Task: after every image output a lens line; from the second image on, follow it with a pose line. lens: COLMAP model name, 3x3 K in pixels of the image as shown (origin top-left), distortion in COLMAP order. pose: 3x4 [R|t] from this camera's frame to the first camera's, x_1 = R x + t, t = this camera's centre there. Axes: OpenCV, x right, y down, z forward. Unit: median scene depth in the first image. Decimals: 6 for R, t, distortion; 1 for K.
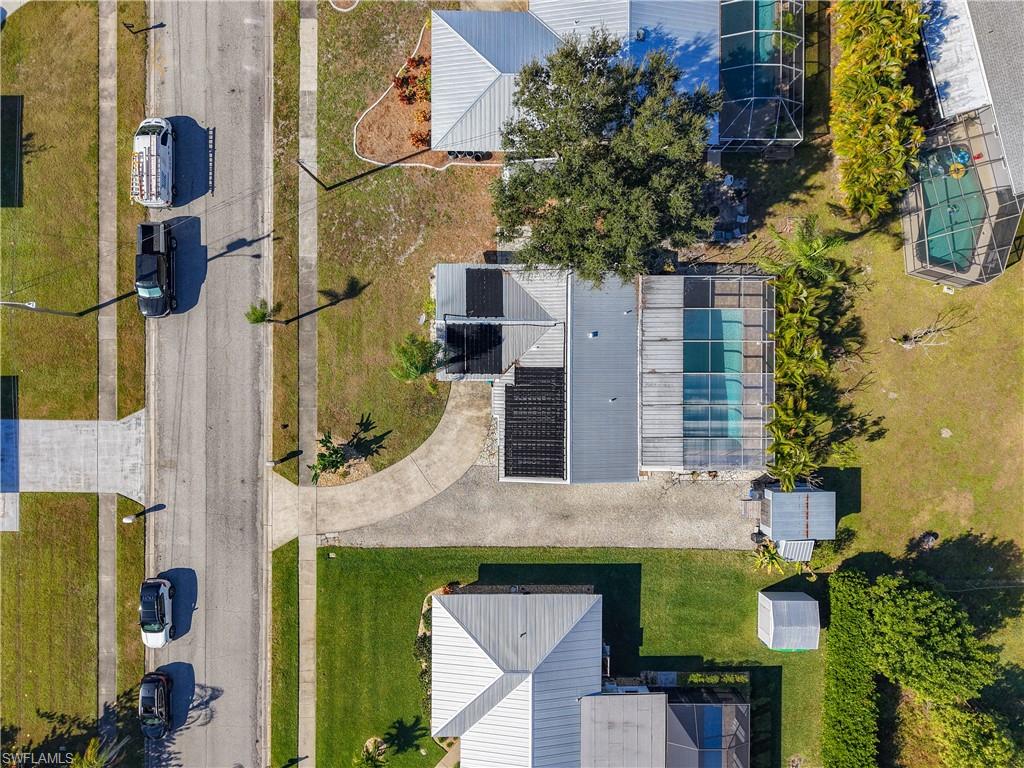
lens RADIAL K [[727.1, 0, 494.5], [0, 727.1, 384.3], [0, 0, 1]] dist [0.010134, -0.005375]
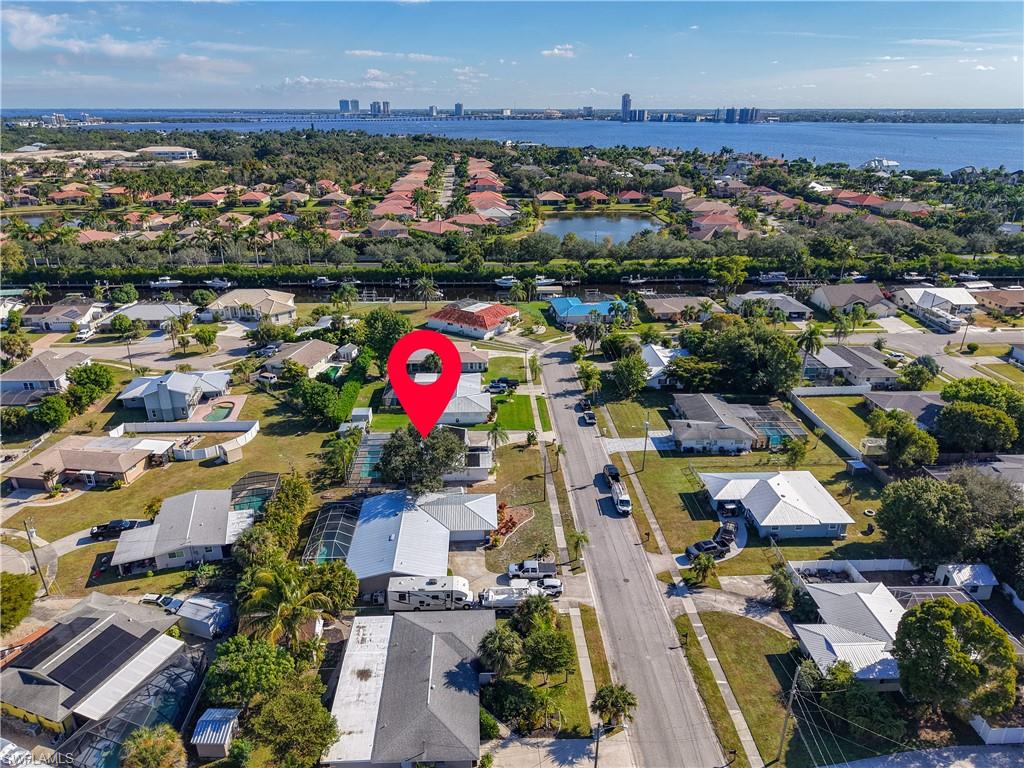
lens RADIAL K [[727.1, 0, 494.5], [0, 727.1, 384.3], [0, 0, 1]] dist [0.010134, -0.005375]
pose [[-0.999293, -0.011533, -0.035782, 0.003219], [-0.029211, -0.360957, 0.932125, -2.172224], [-0.023666, 0.932511, 0.360365, -0.108140]]
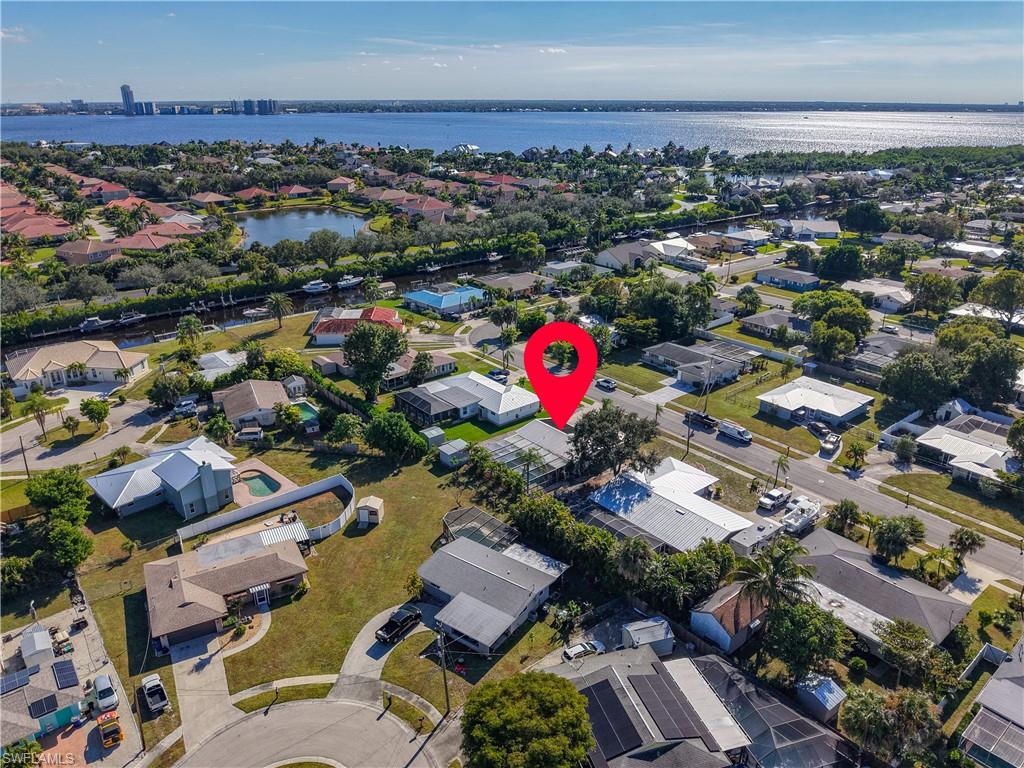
lens RADIAL K [[738.6, 0, 512.0], [0, 738.6, 384.0], [0, 0, 1]] dist [-0.022035, -0.003607]
pose [[-0.765625, 0.210202, -0.607975, 1.673863], [-0.642881, -0.283627, 0.711520, -1.584564], [-0.022876, 0.935612, 0.352287, -0.069644]]
